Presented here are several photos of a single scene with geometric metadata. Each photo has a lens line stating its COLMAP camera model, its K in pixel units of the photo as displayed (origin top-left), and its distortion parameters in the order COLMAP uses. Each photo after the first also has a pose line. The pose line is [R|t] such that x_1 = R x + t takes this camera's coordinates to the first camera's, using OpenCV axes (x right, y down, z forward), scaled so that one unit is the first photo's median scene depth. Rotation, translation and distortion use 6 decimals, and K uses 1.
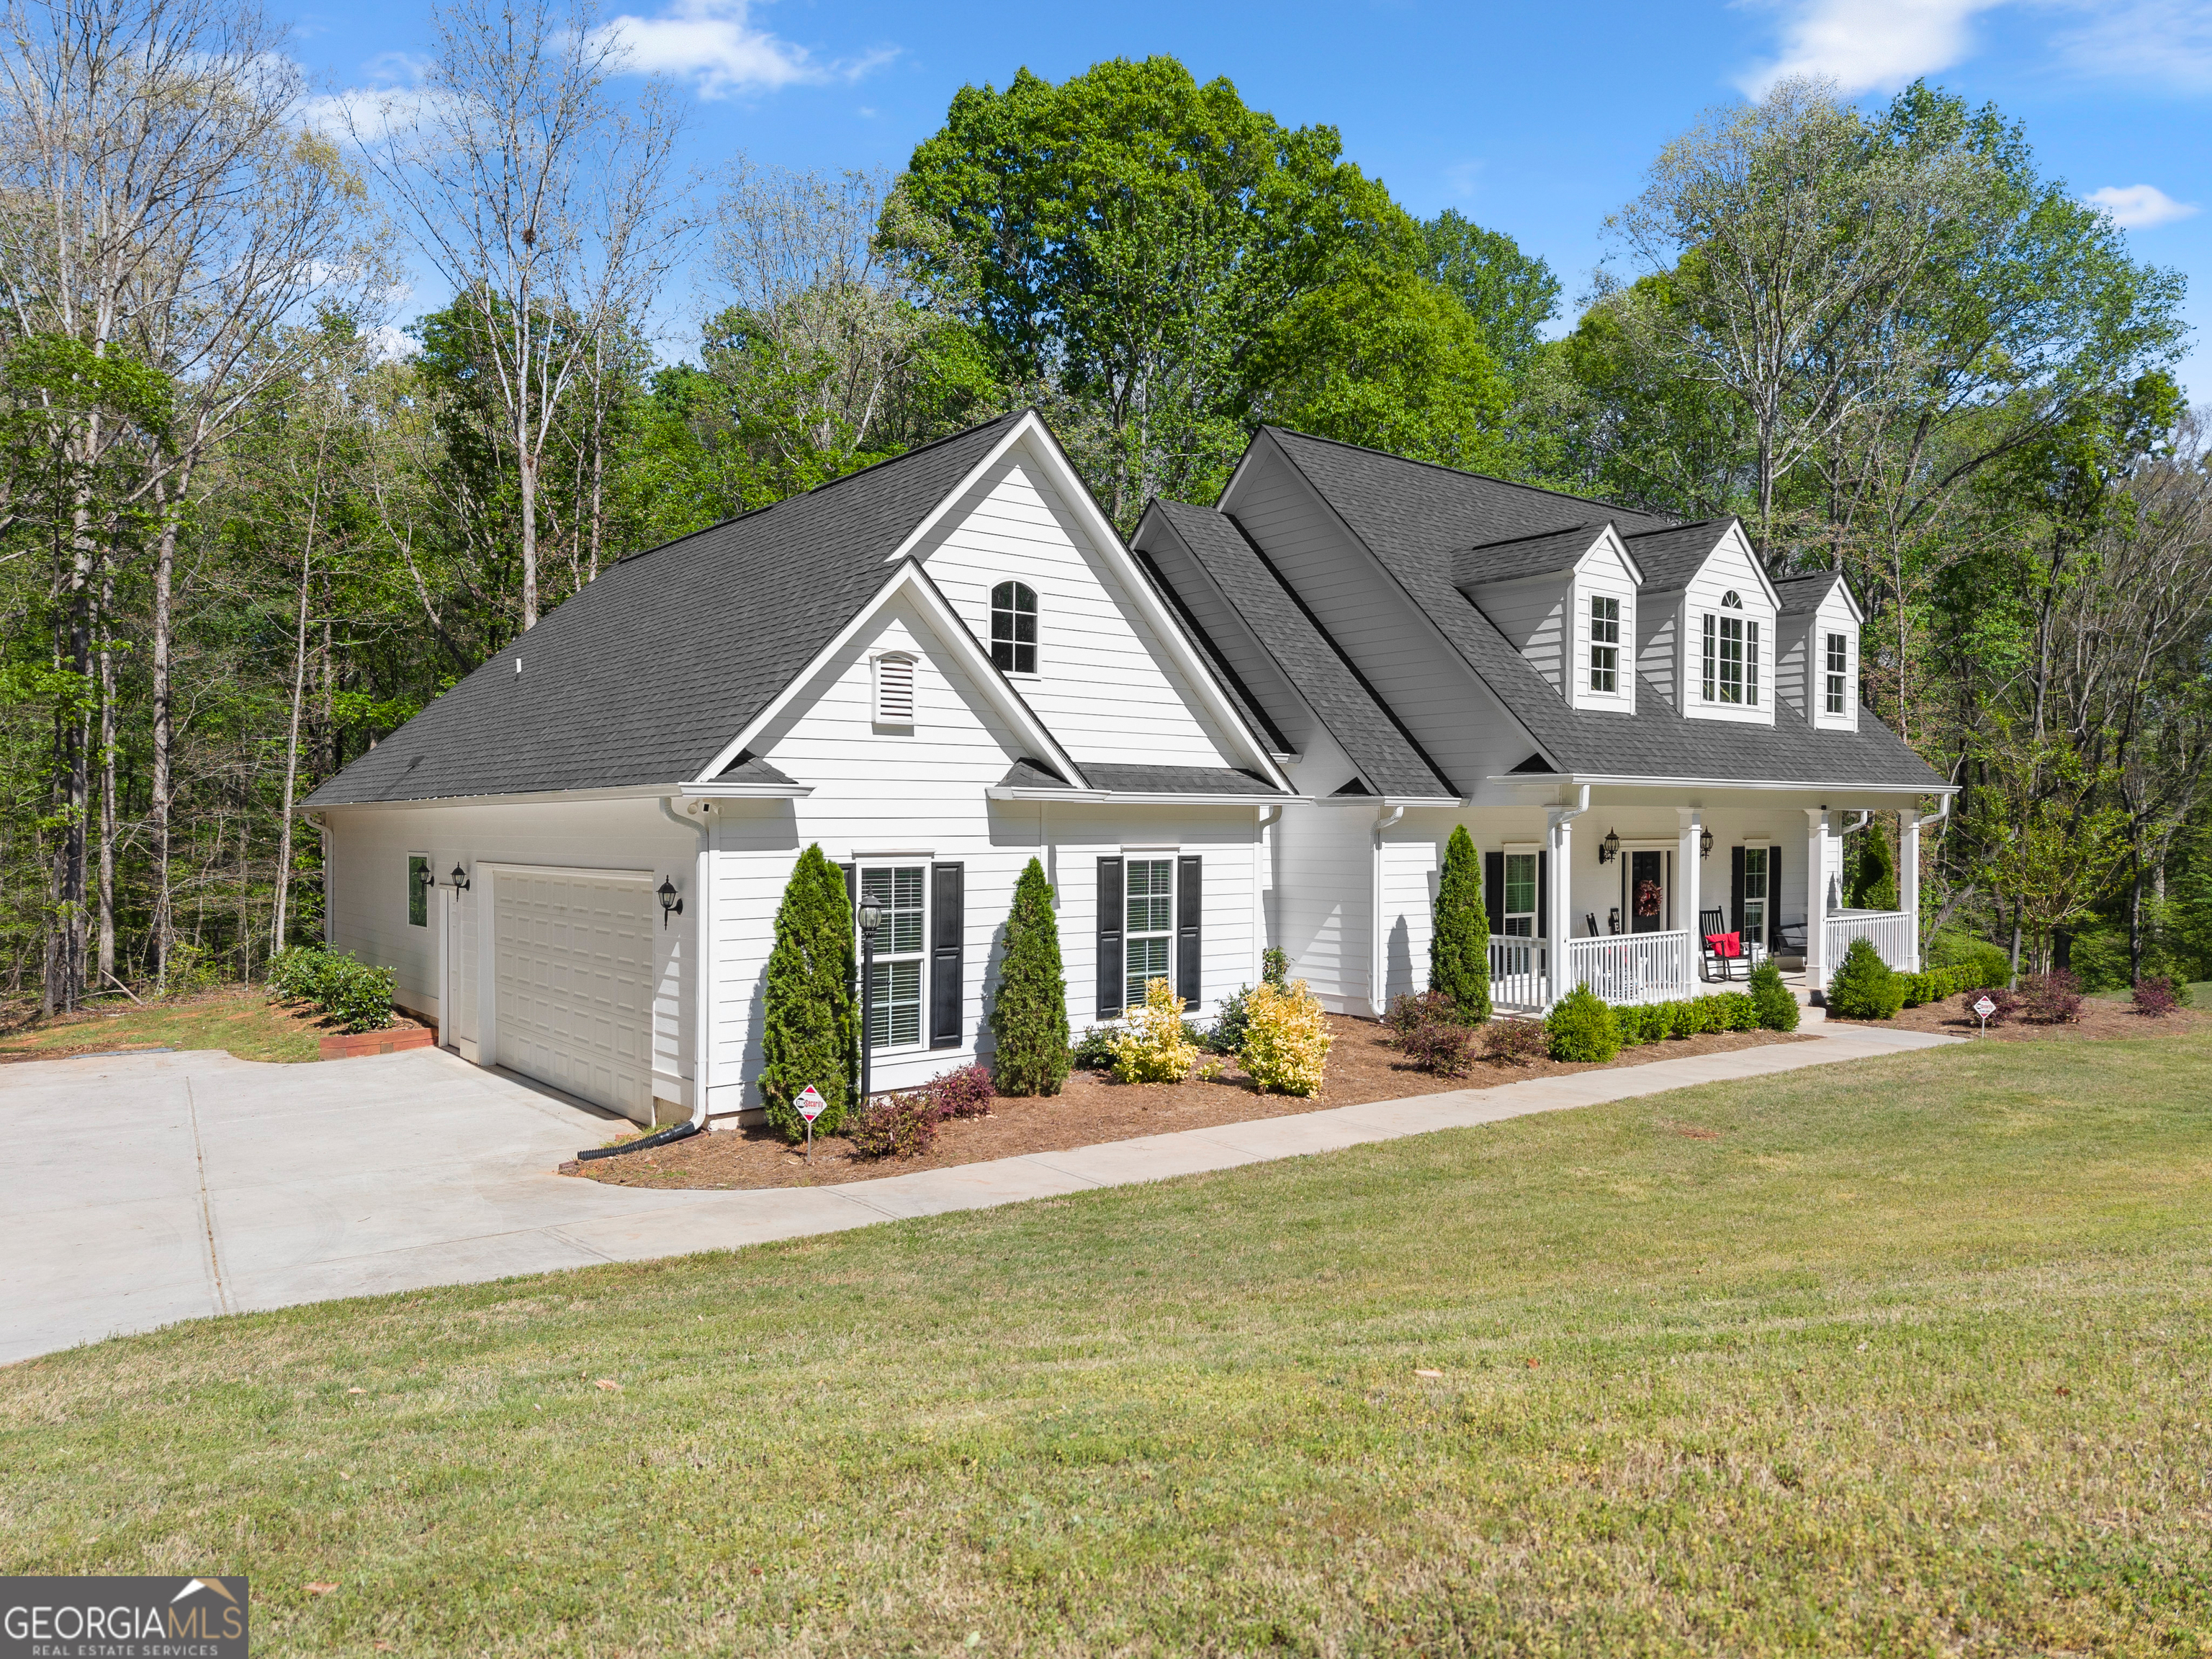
lens RADIAL K [[1530.1, 0, 1104.6], [0, 1530.1, 836.6], [0, 0, 1]] dist [0.003232, -0.001028]
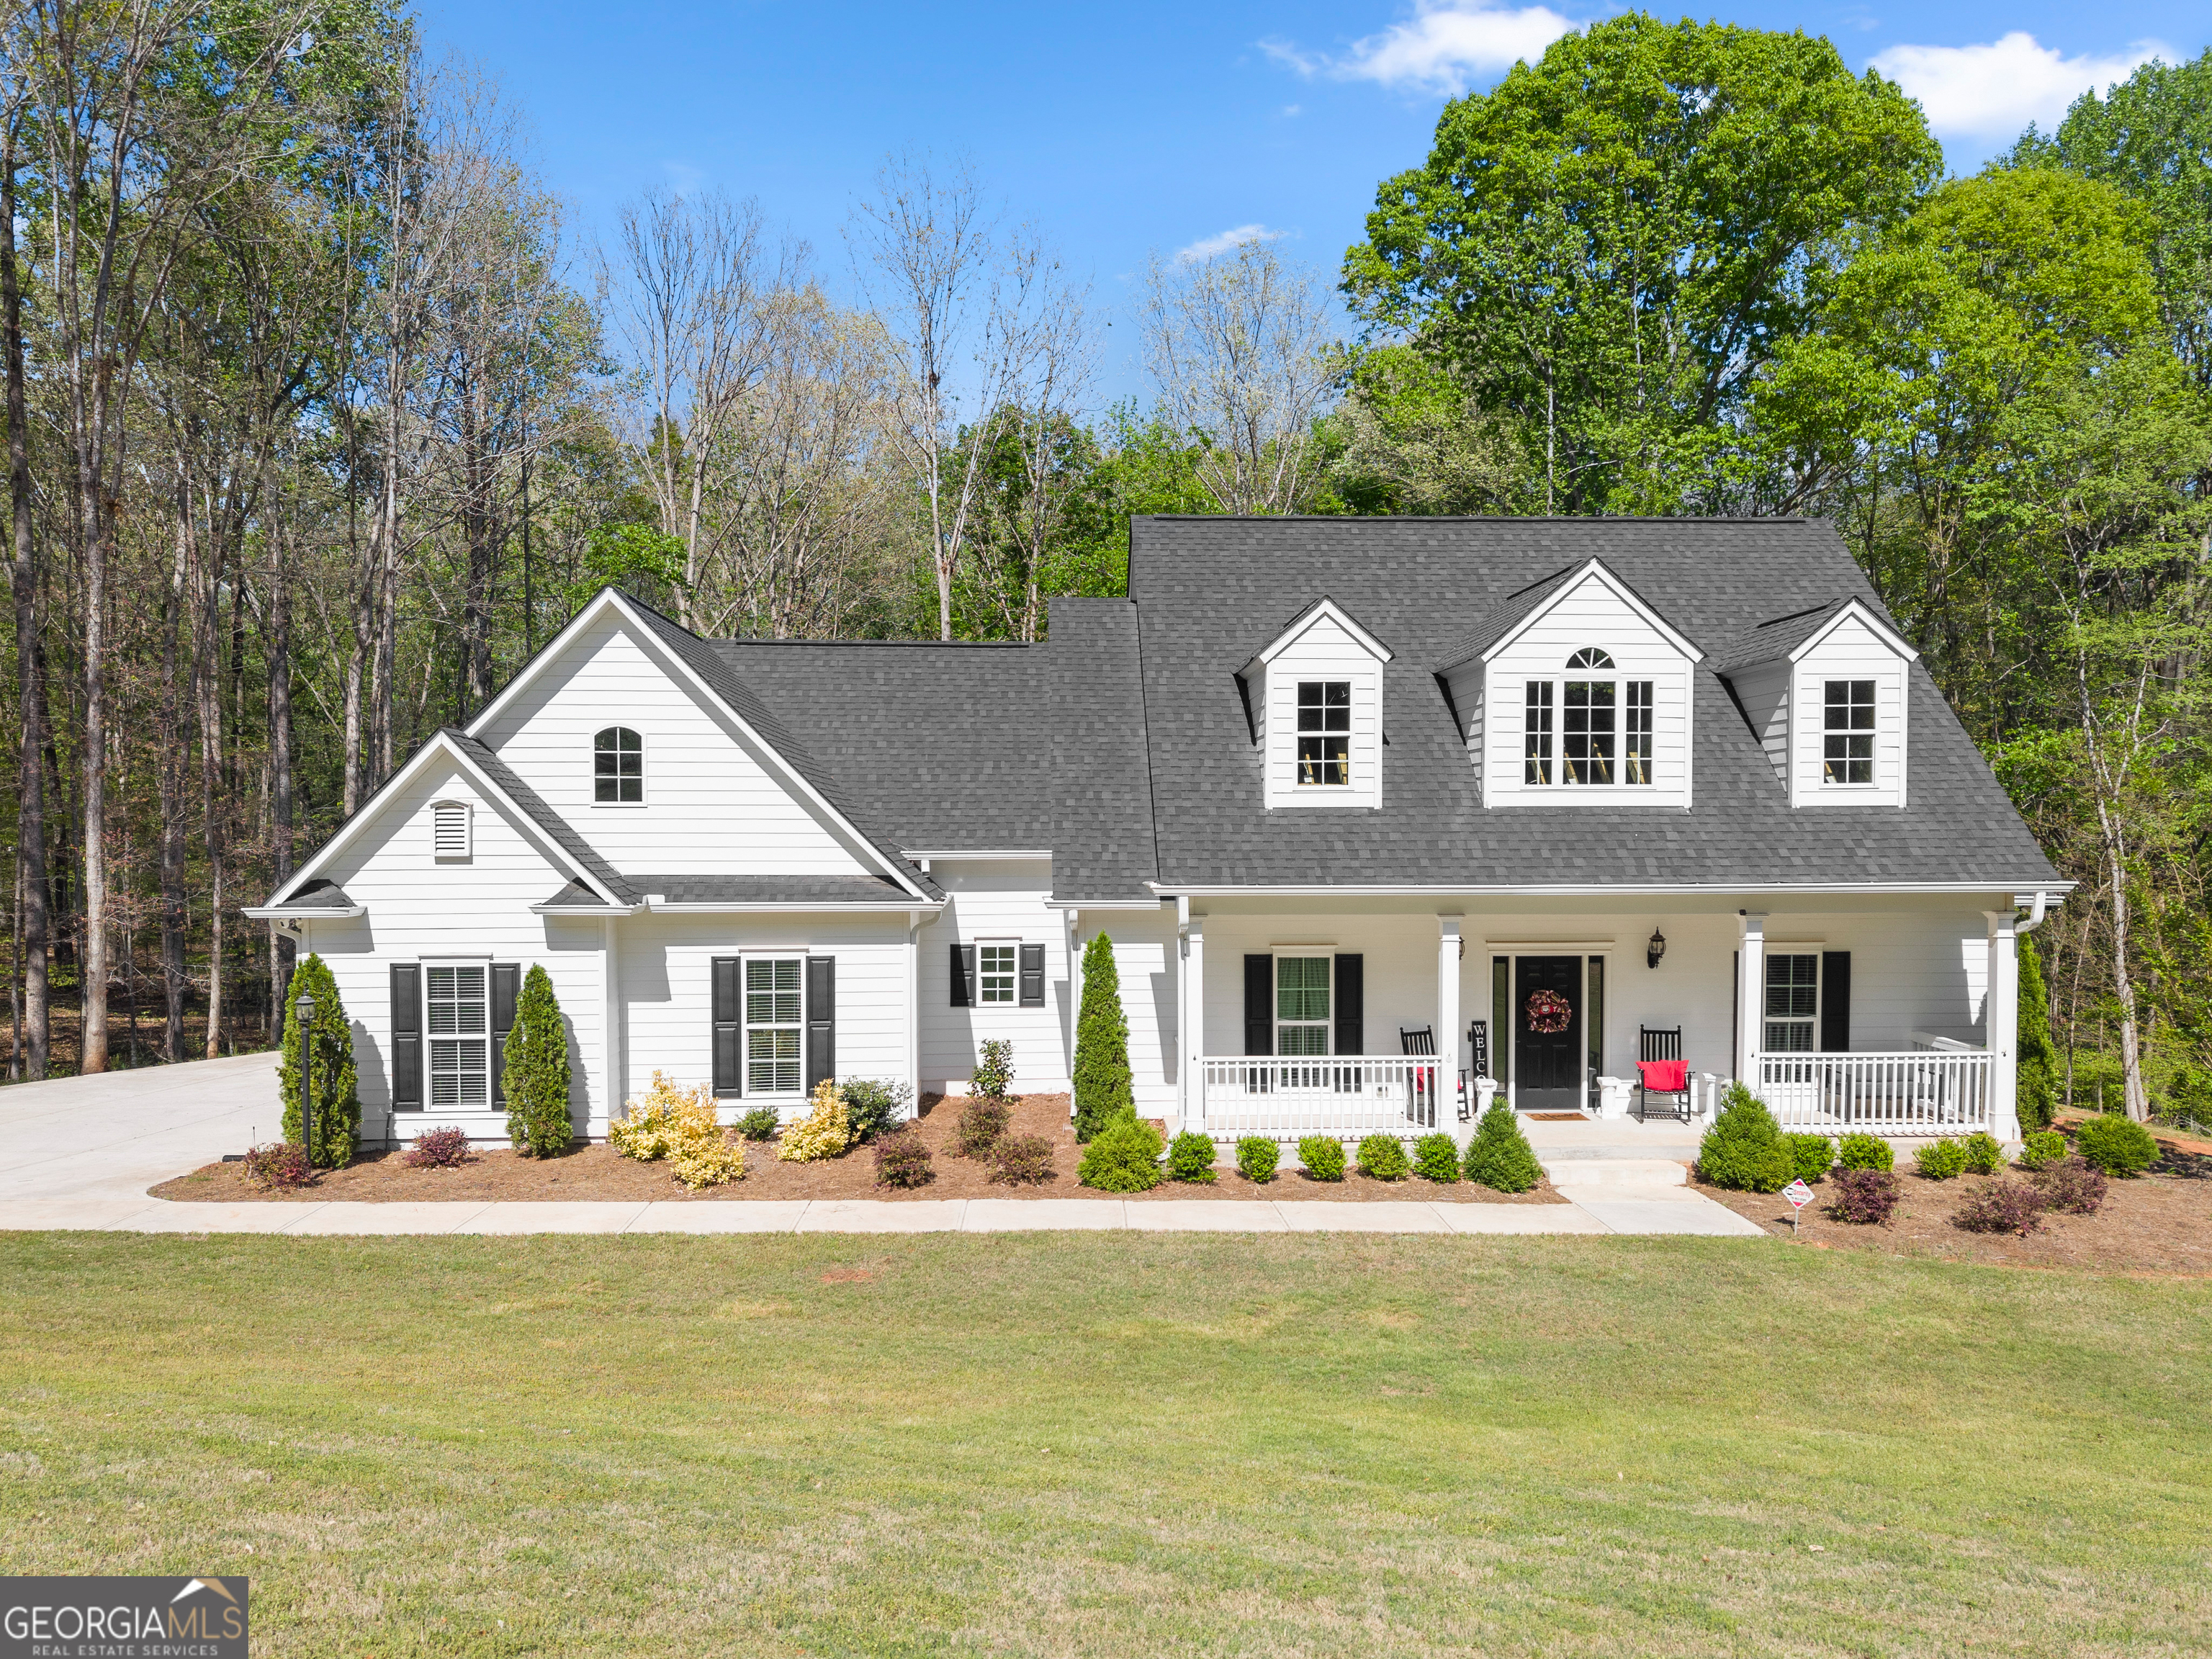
lens RADIAL K [[1530.1, 0, 1115.7], [0, 1530.1, 838.4], [0, 0, 1]] dist [0.003232, -0.001028]
pose [[0.811466, 0.001507, -0.584398, 0.858439], [-0.002467, 0.999997, -0.000846, -0.071034], [0.584395, 0.002128, 0.811467, 0.225911]]
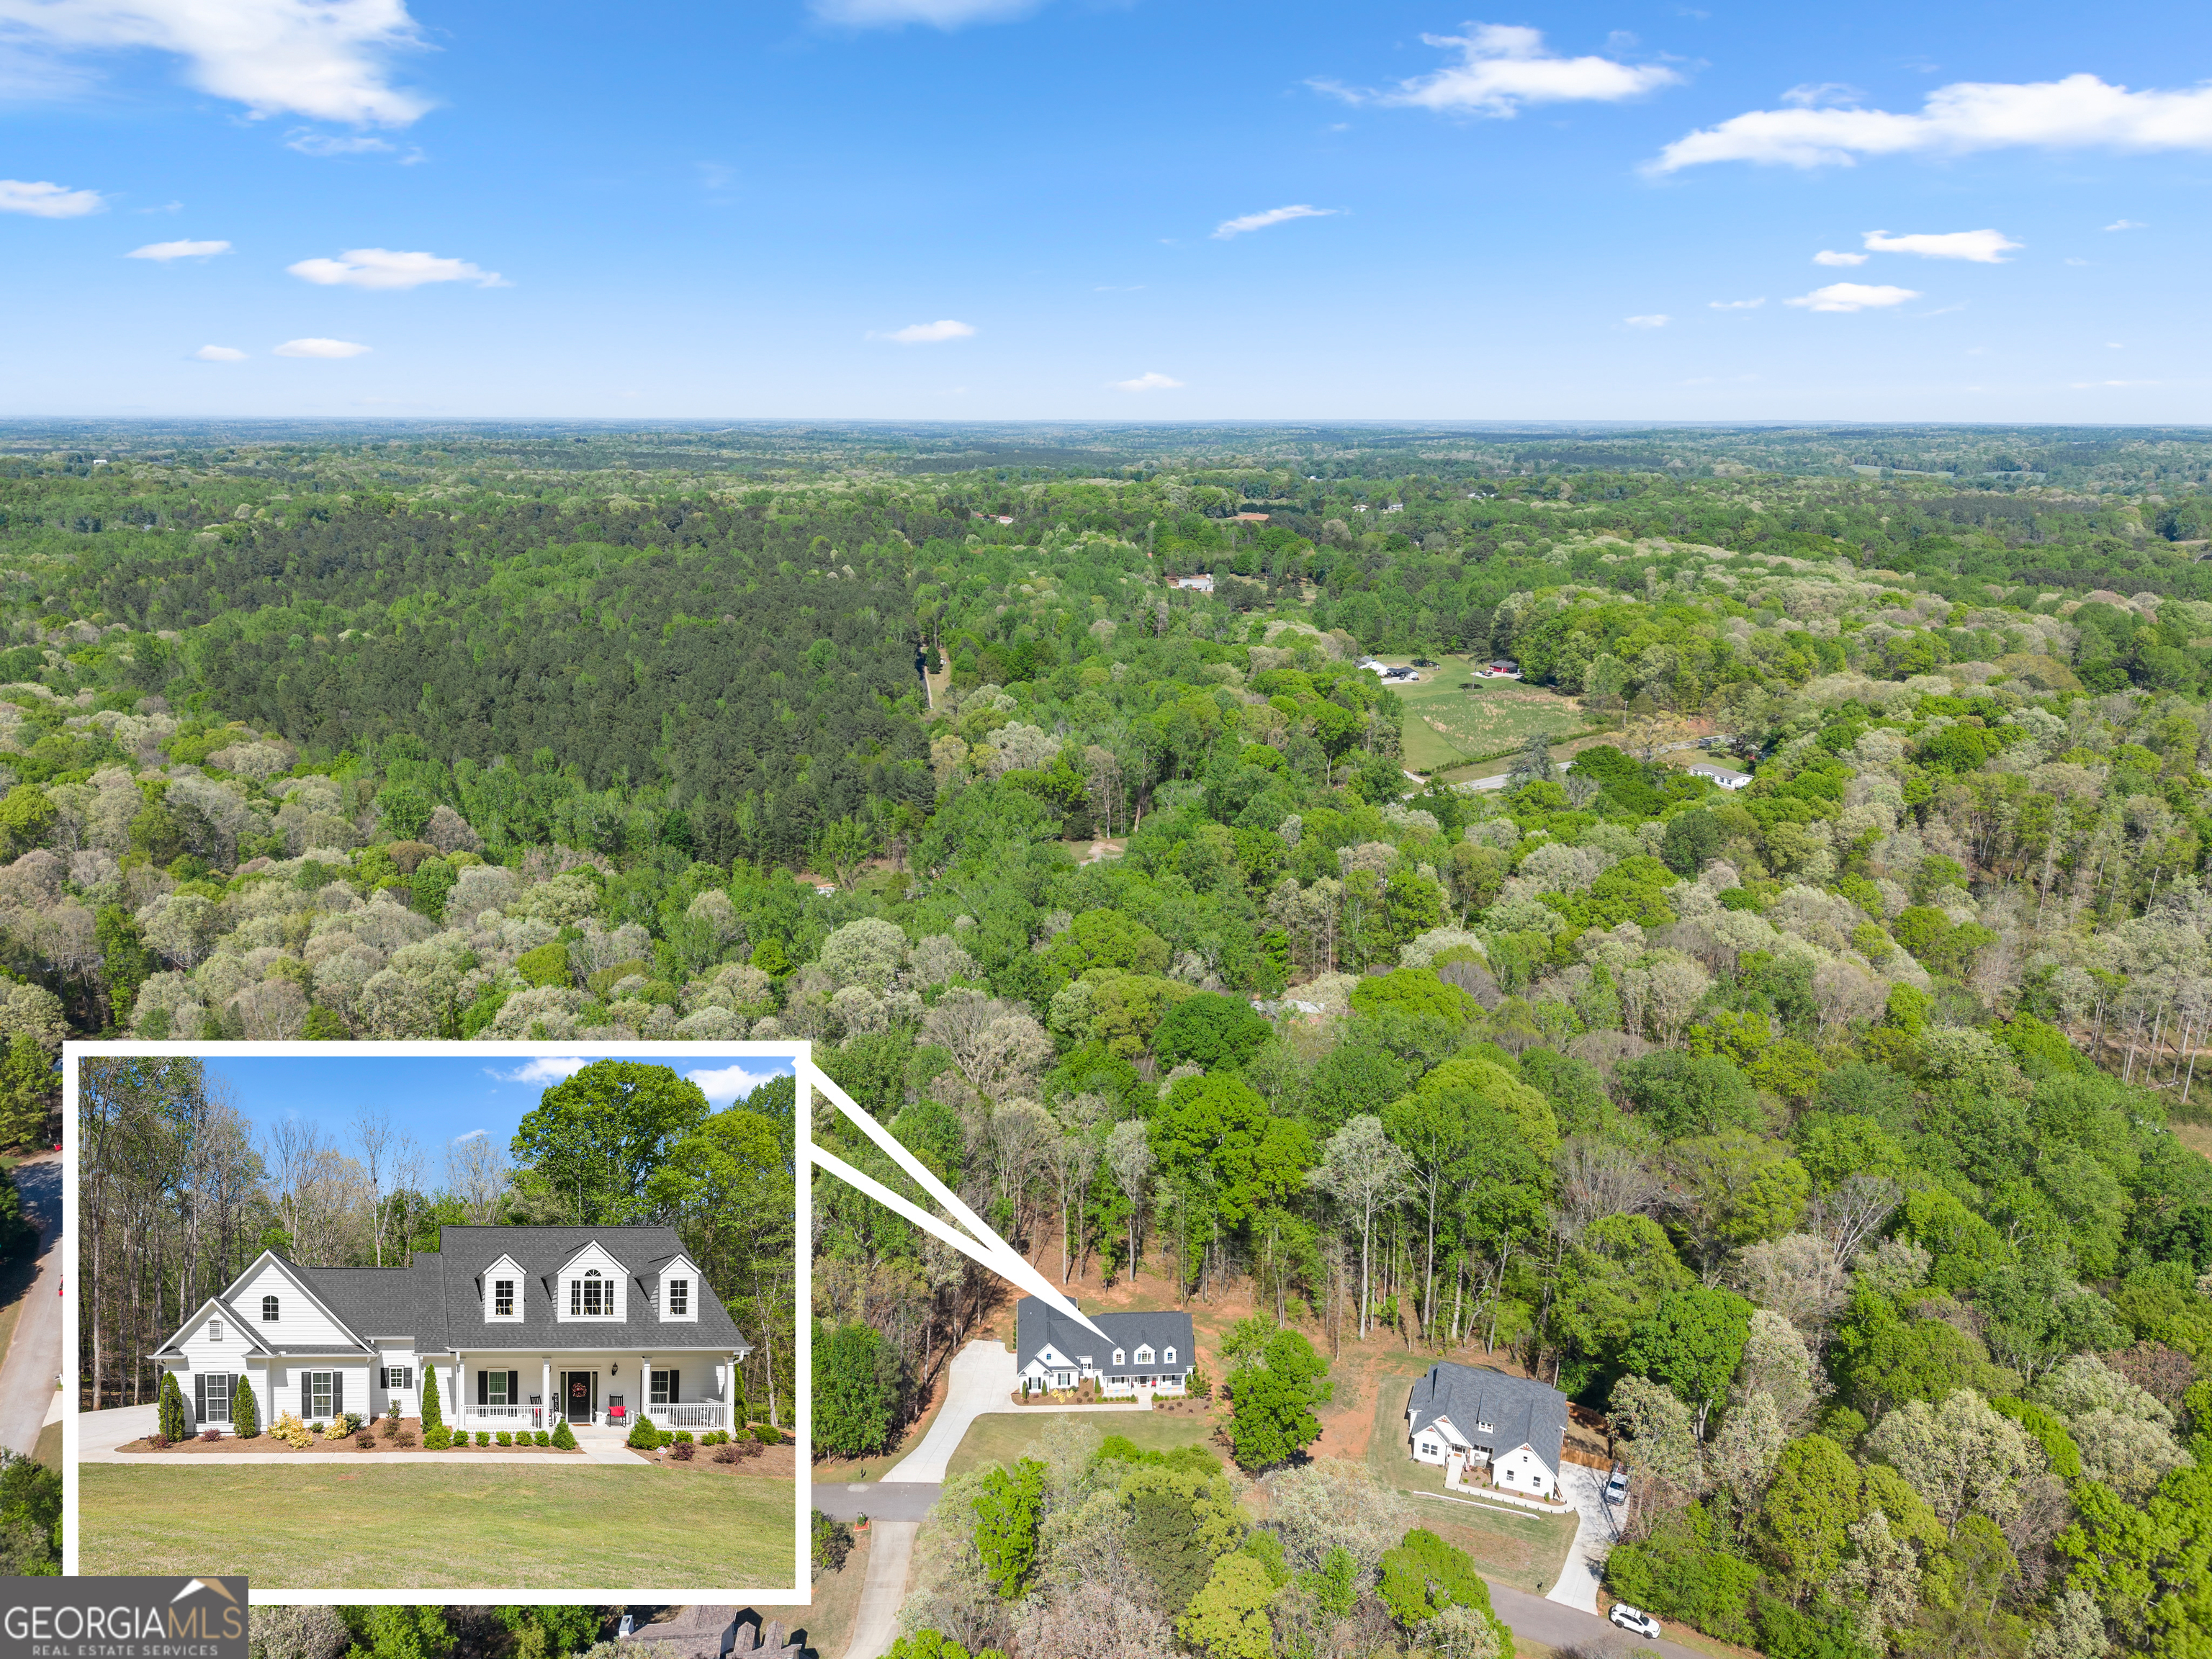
lens RADIAL K [[1530.1, 0, 1110.6], [0, 1530.1, 842.9], [0, 0, 1]] dist [0.003232, -0.001028]
pose [[0.810374, 0.002596, -0.585908, 3.197578], [-0.002418, 0.999996, 0.001088, -1.078064], [0.585908, 0.000535, 0.810377, -0.659309]]
